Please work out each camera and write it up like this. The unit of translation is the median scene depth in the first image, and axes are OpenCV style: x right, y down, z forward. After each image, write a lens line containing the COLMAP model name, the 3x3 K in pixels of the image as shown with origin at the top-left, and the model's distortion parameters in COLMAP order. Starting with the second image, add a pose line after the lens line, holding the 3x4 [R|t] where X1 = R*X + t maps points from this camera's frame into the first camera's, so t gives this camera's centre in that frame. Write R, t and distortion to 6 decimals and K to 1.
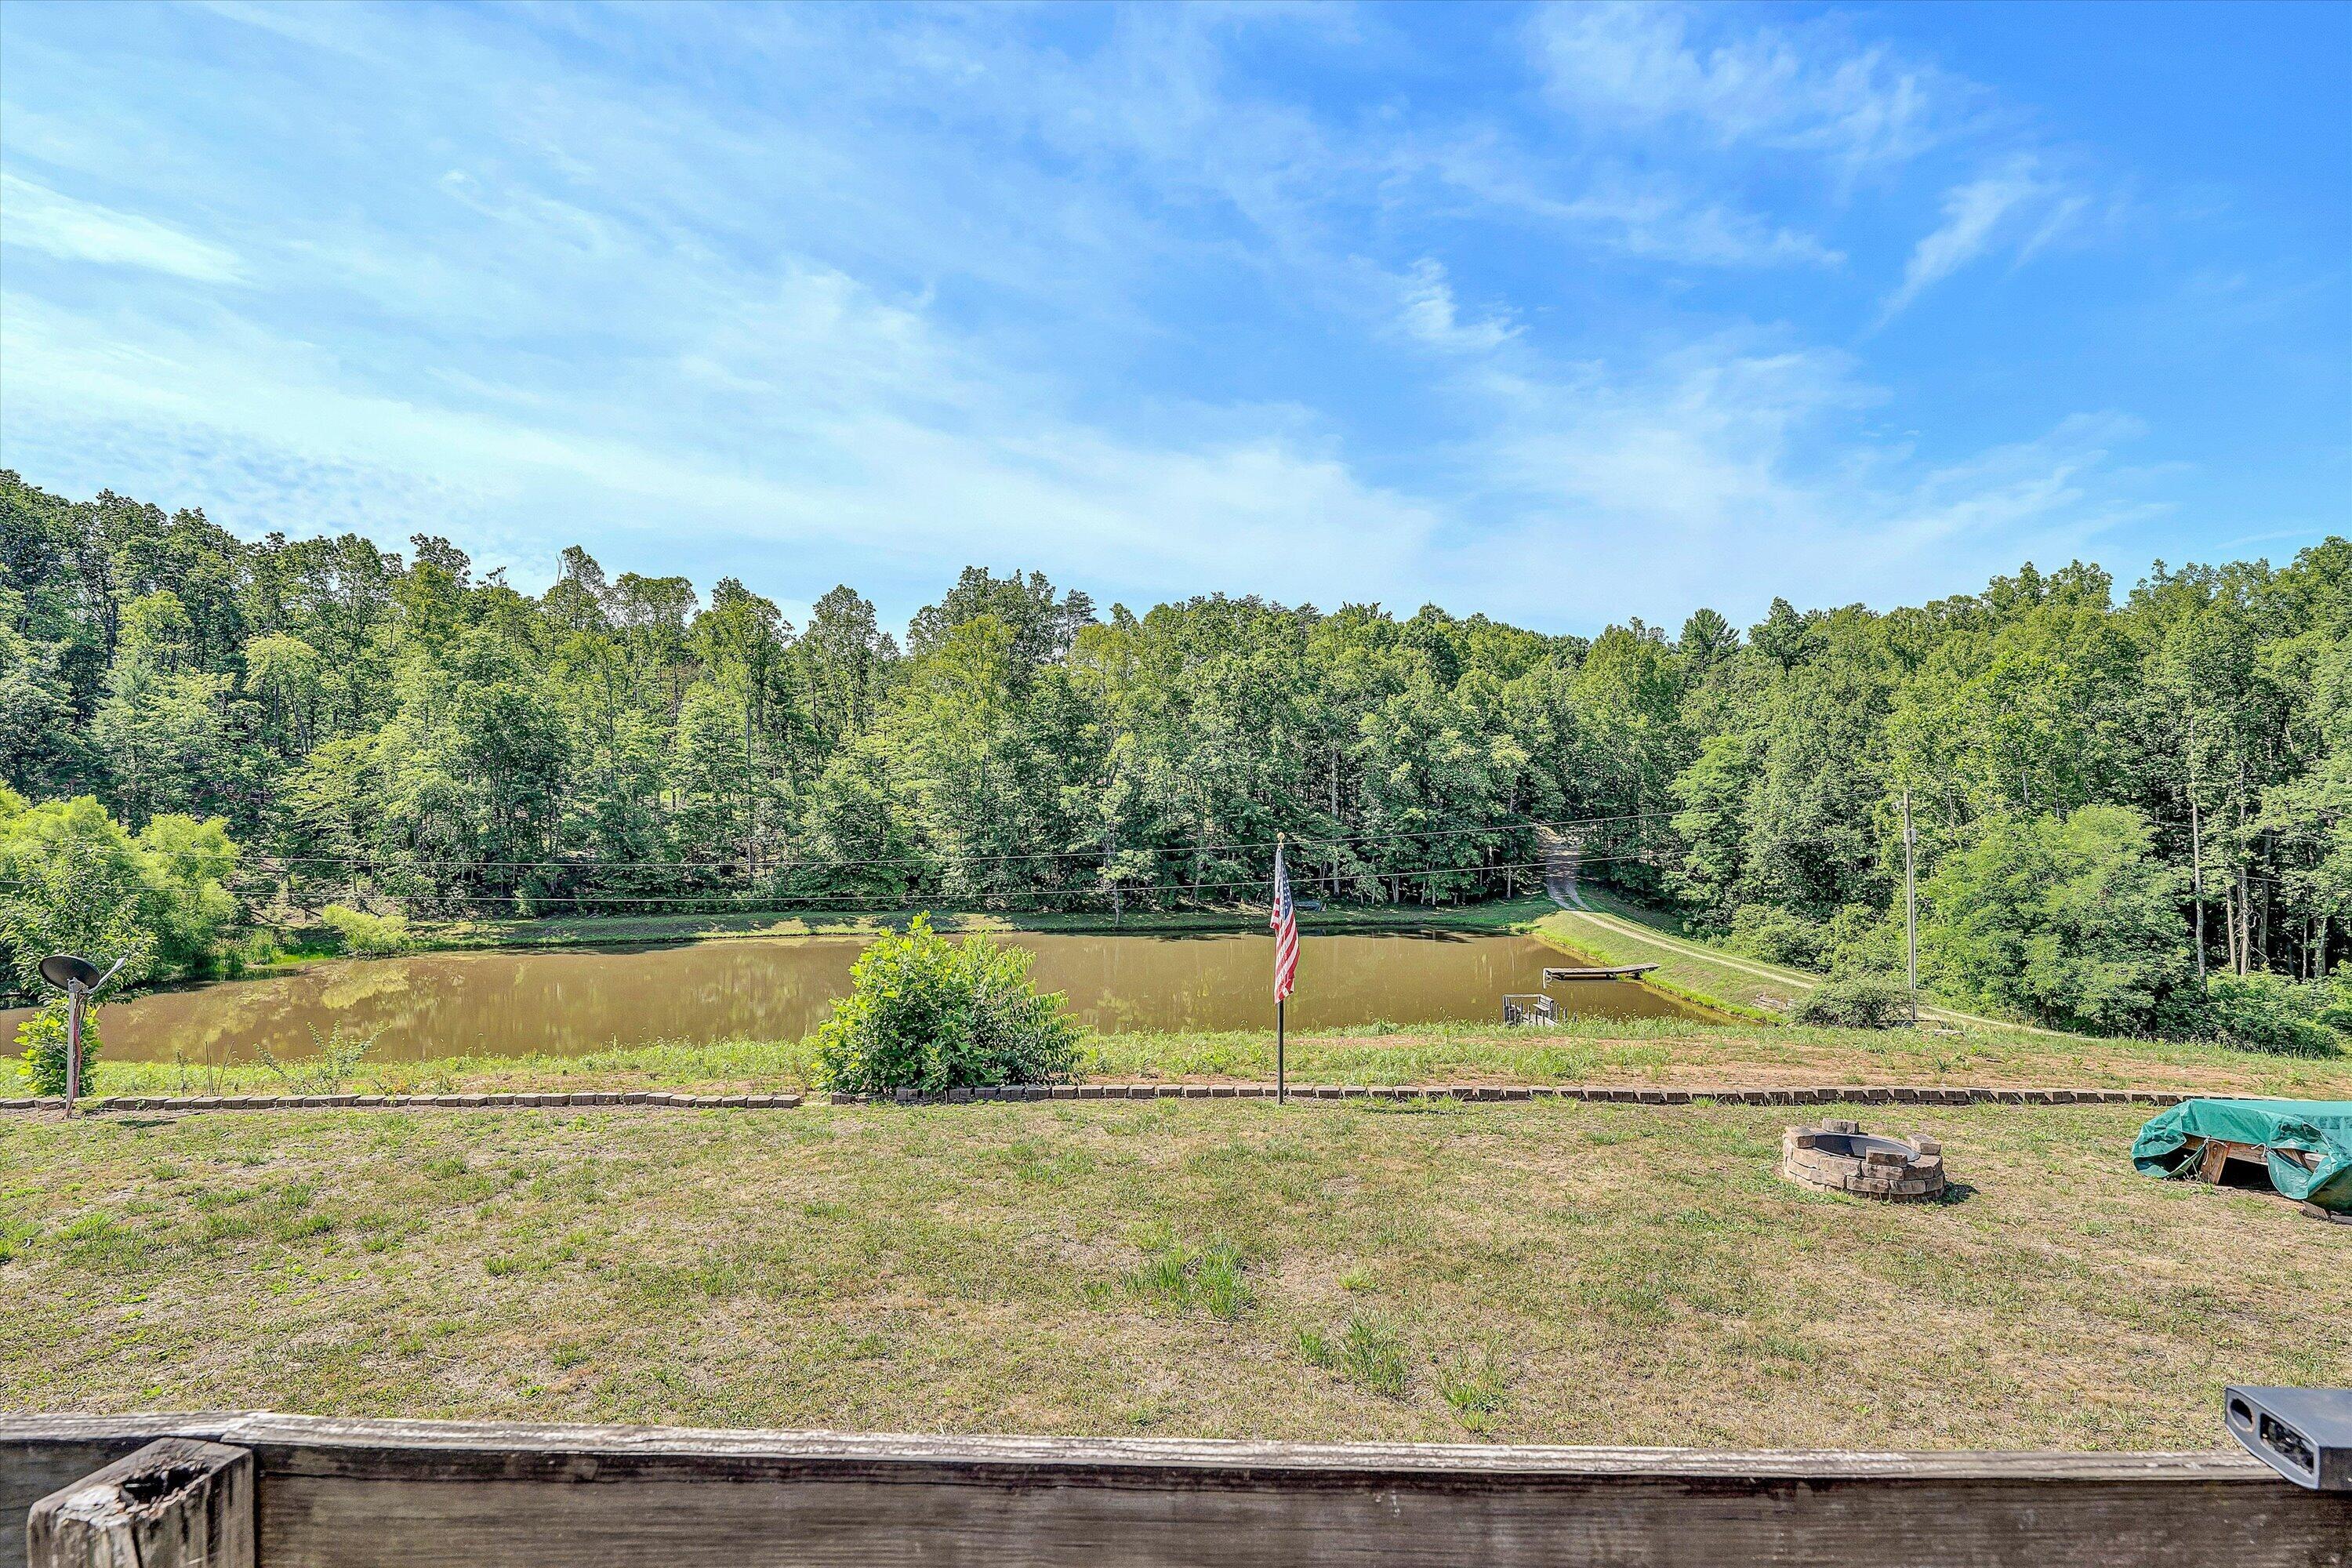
lens RADIAL K [[1113.0, 0, 1209.7], [0, 1113.0, 798.2], [0, 0, 1]] dist [0.003601, 0.000143]
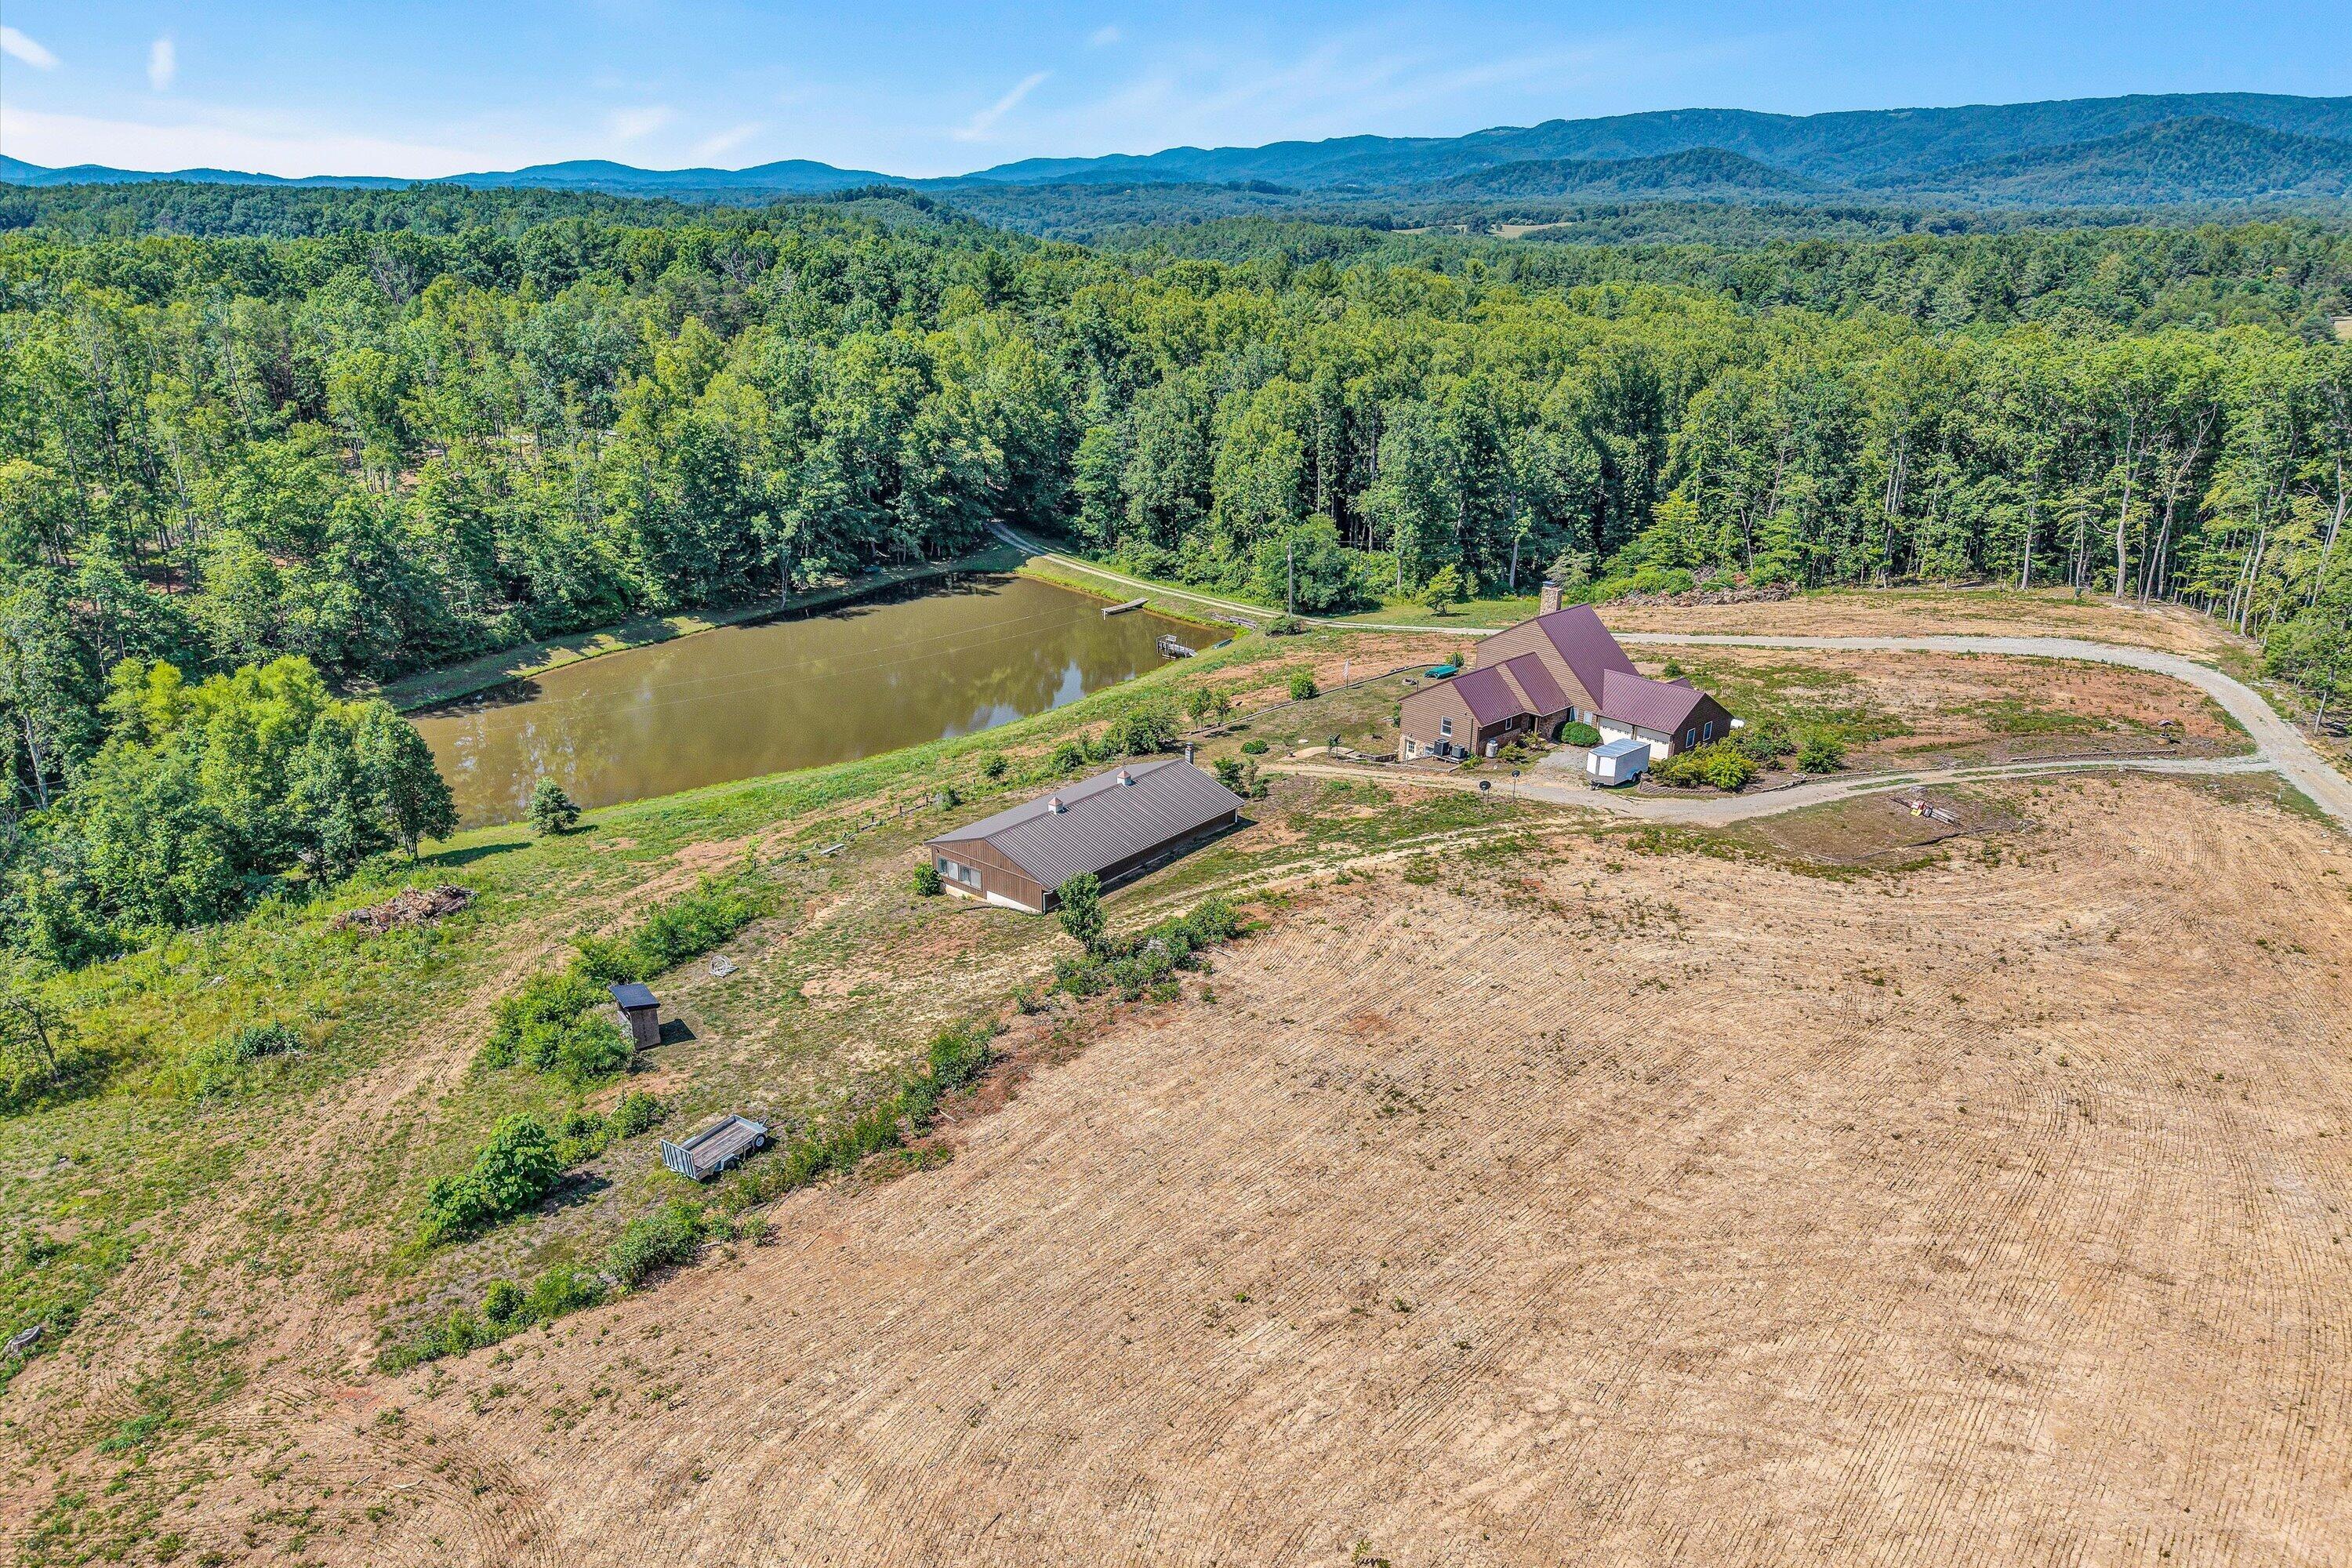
lens RADIAL K [[1459.6, 0, 1176.0], [0, 1459.6, 784.0], [0, 0, 1]] dist [-0.072253, 0.000045]
pose [[0.733979, -0.234328, 0.637468, -0.938168], [-0.018075, 0.931524, 0.363231, -0.353965], [-0.678932, -0.278127, 0.679483, -0.646404]]
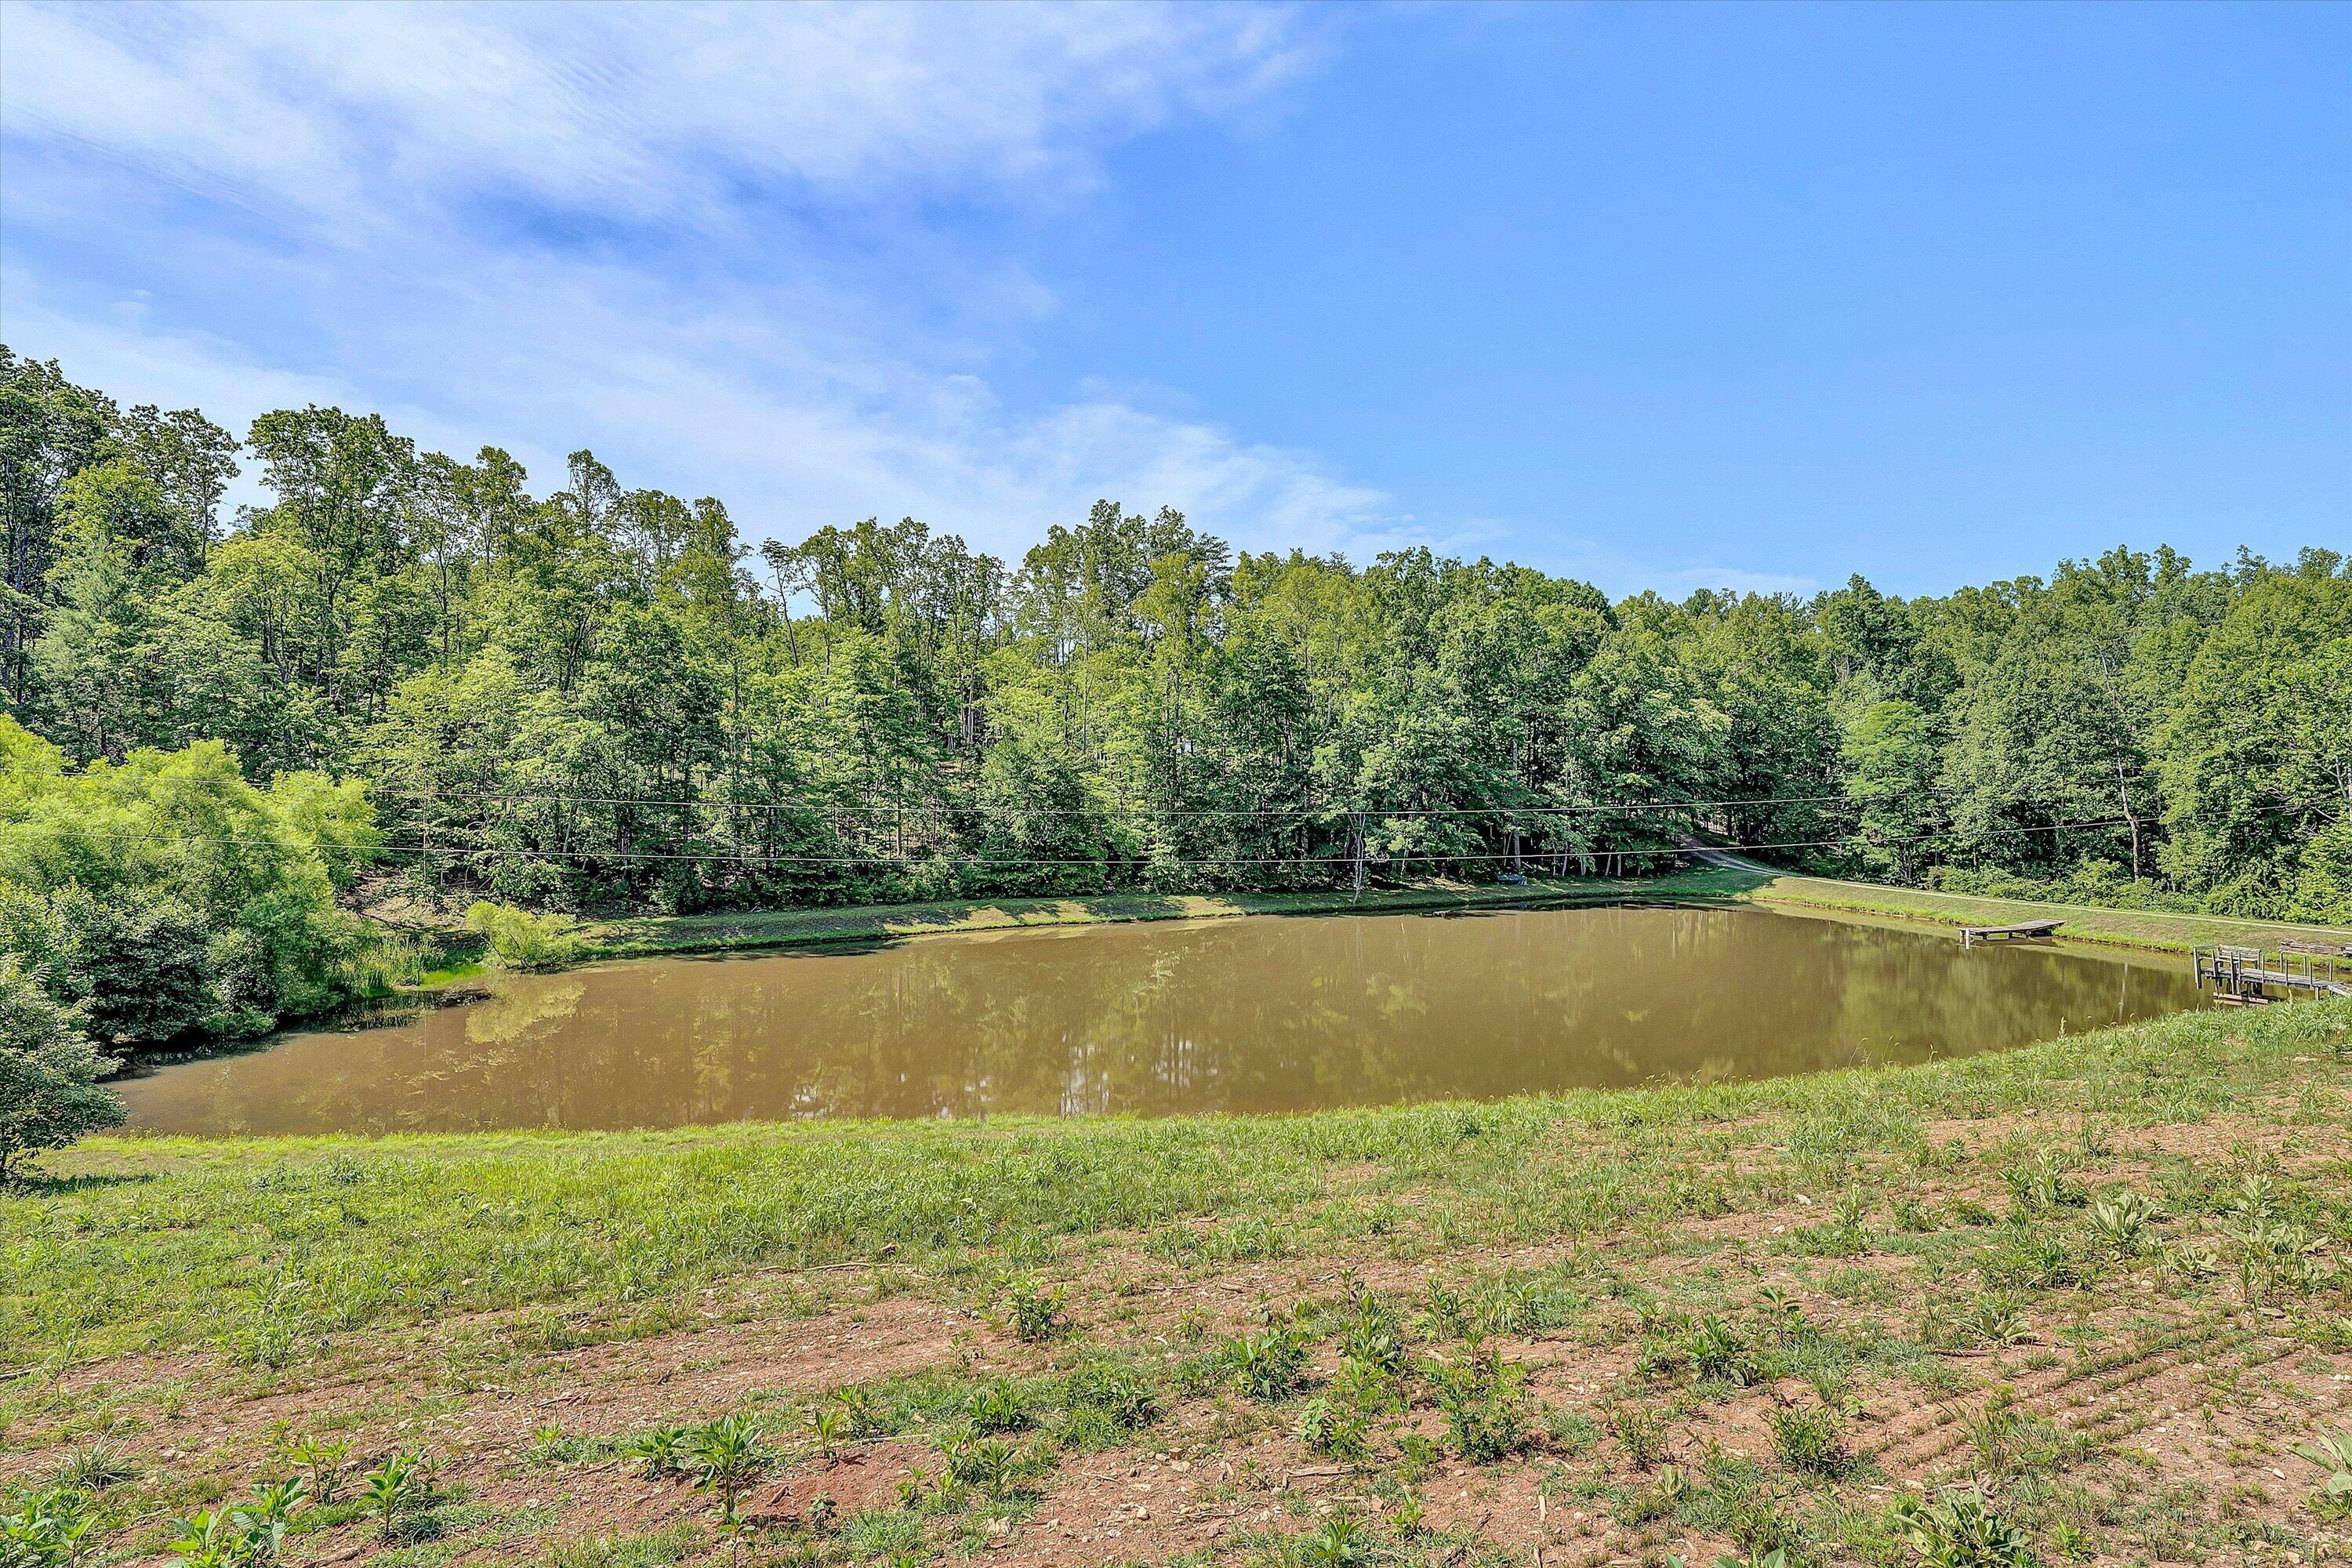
lens RADIAL K [[1113.0, 0, 1209.7], [0, 1113.0, 798.2], [0, 0, 1]] dist [0.003601, 0.000143]
pose [[0.973324, -0.006207, 0.229353, -0.401390], [0.003822, 0.999934, 0.010842, 0.018484], [-0.229405, -0.009677, 0.973283, 0.155573]]
